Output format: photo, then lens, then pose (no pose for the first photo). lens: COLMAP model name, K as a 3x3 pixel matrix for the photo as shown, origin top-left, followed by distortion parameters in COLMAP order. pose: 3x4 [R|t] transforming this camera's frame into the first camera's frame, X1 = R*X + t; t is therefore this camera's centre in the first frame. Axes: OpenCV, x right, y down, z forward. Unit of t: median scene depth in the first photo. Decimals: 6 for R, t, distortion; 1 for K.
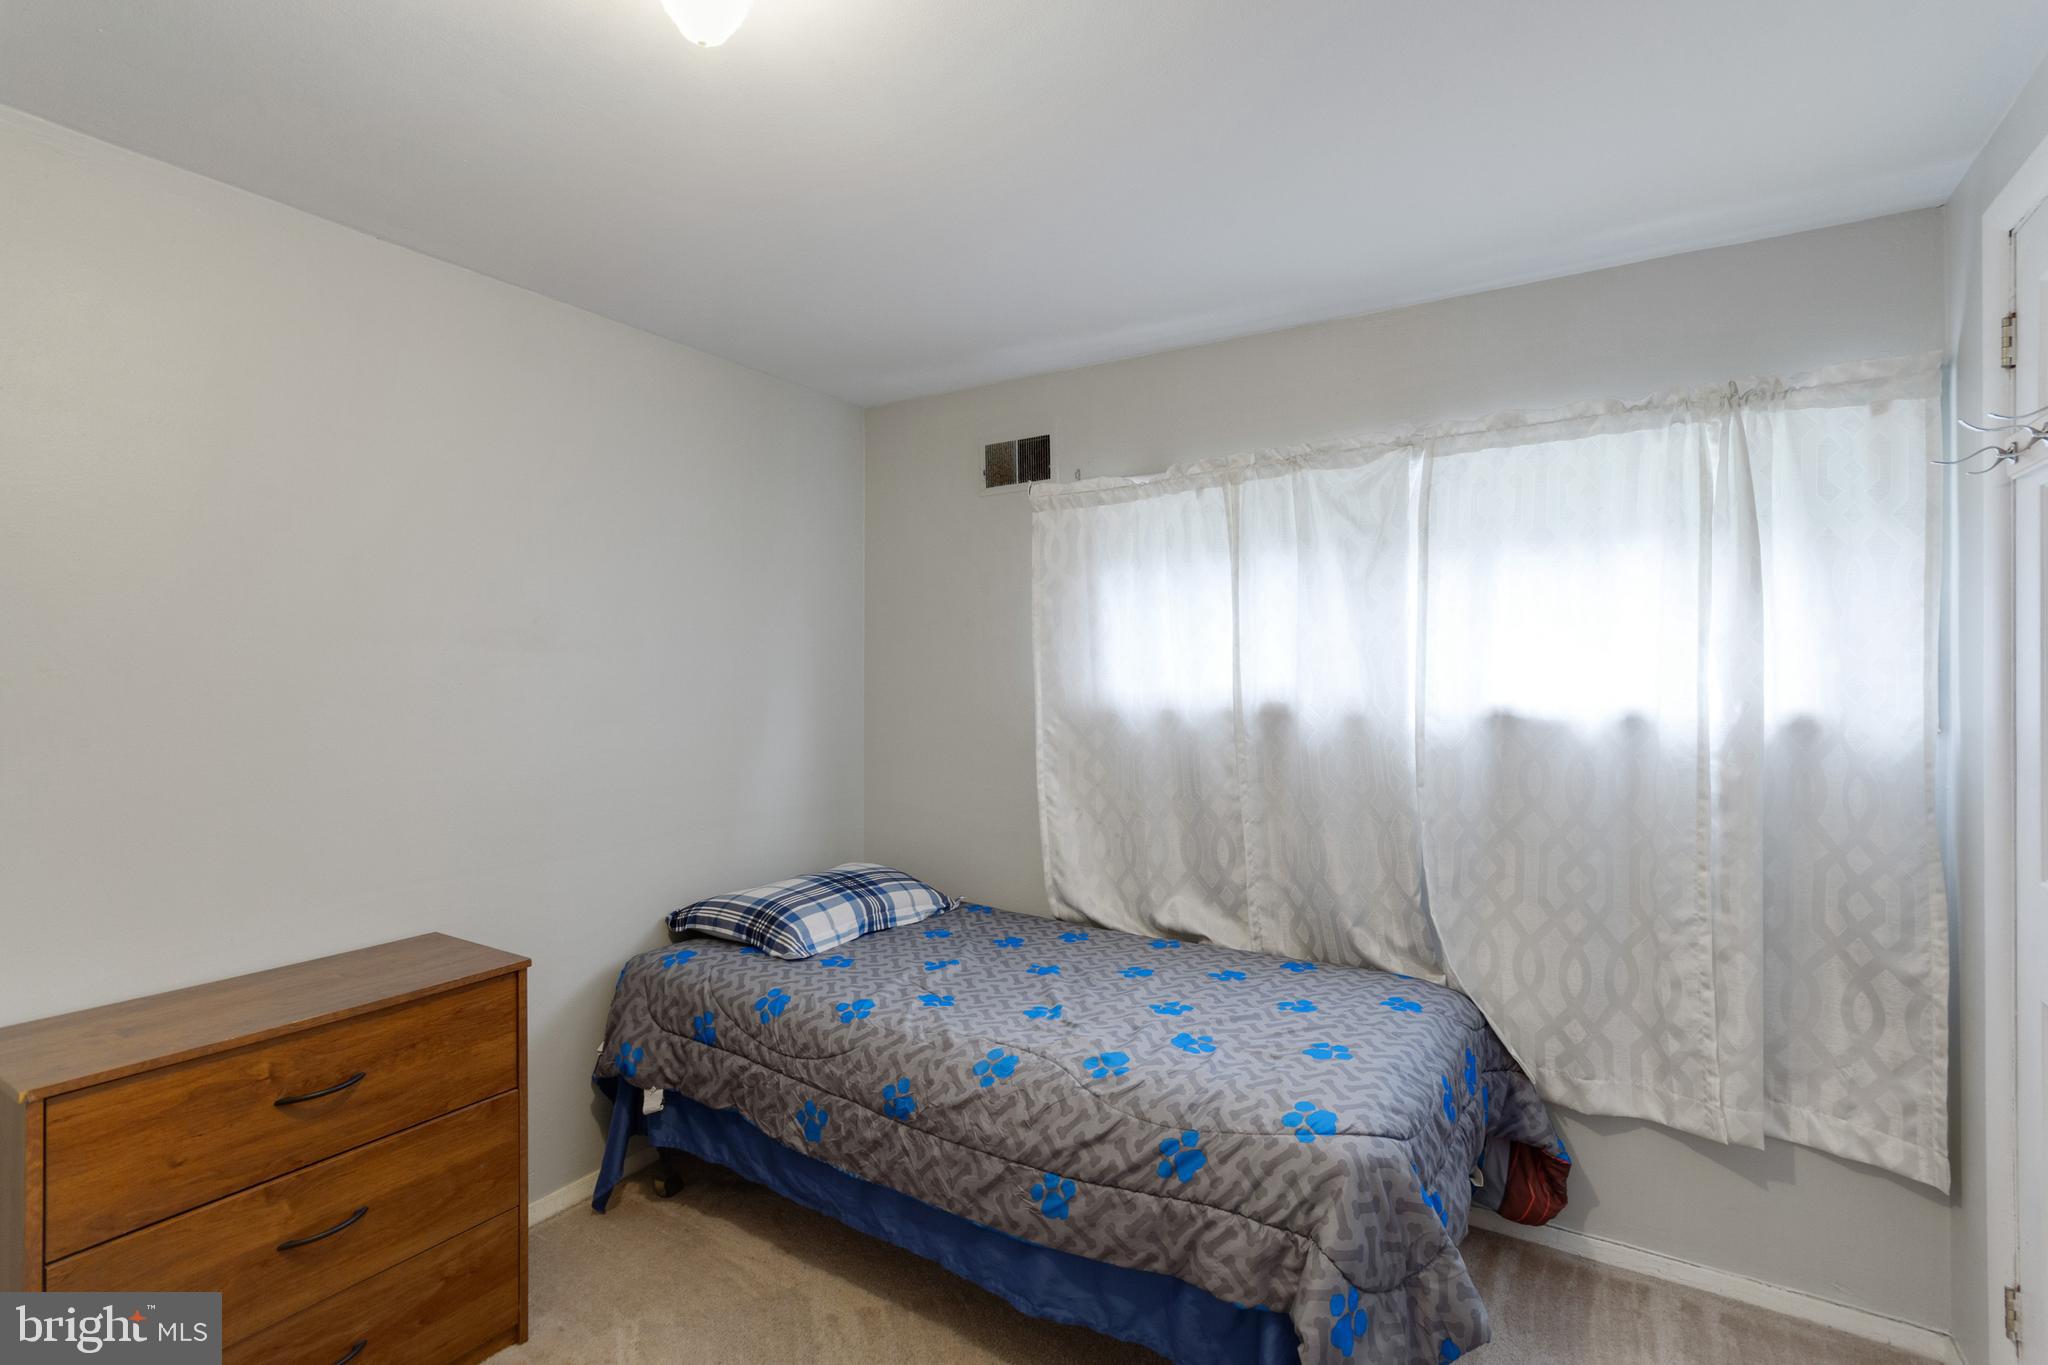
lens RADIAL K [[939.7, 0, 1036.5], [0, 939.7, 682.2], [0, 0, 1]] dist [0.003732, 0.000001]
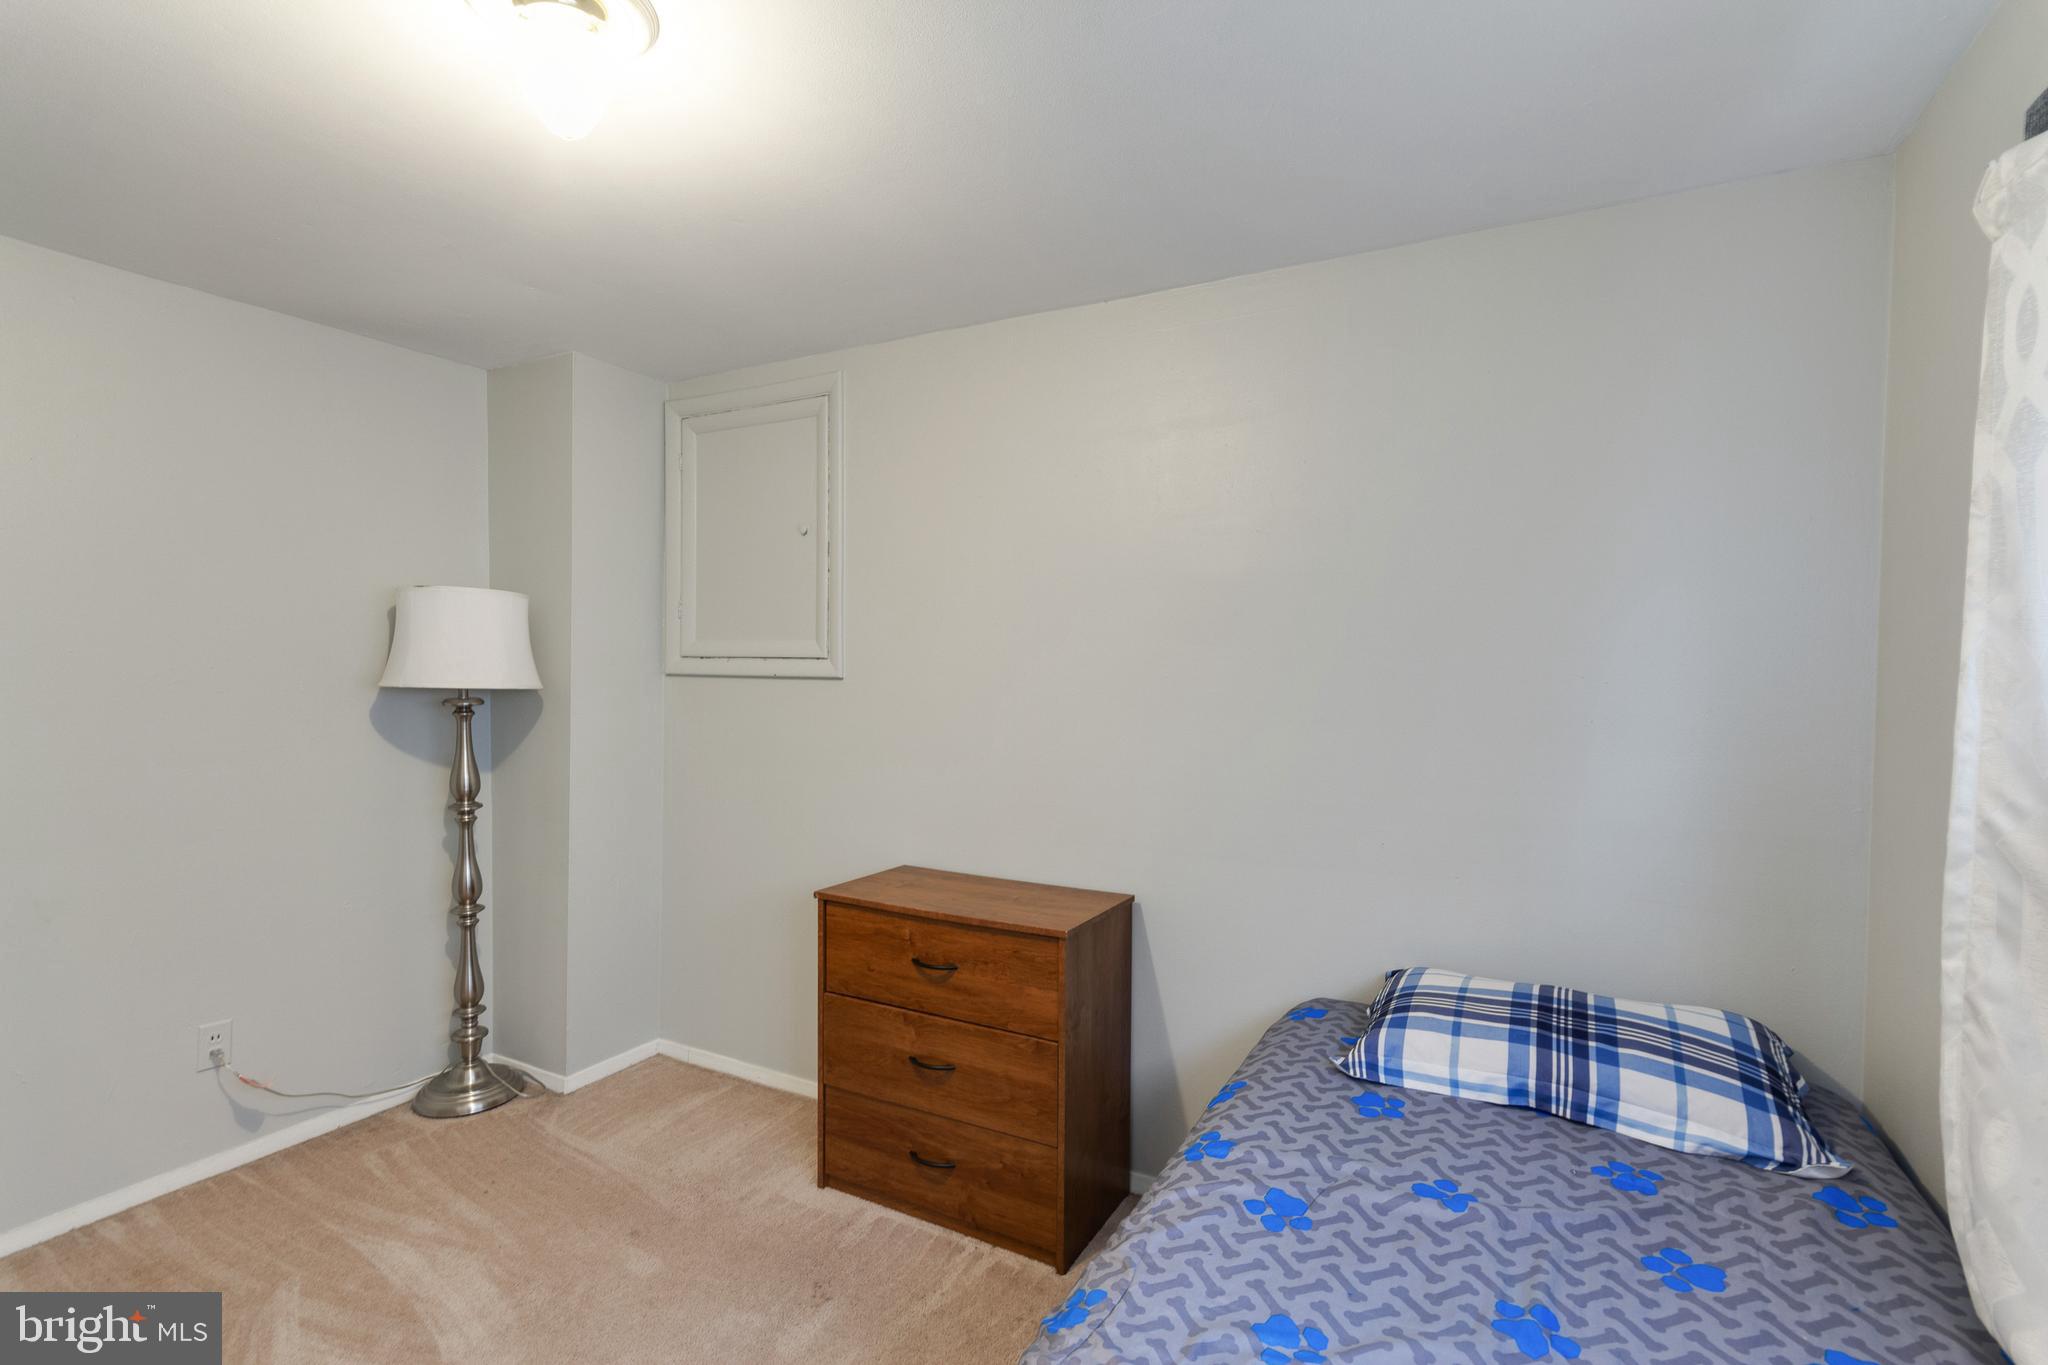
lens RADIAL K [[939.7, 0, 1036.5], [0, 939.7, 669.9], [0, 0, 1]] dist [0.003732, 0.000001]
pose [[0.047182, -0.000860, -0.998886, 0.413053], [-0.011062, 0.999938, -0.001384, -0.005028], [0.998825, 0.011115, 0.047170, 0.683487]]
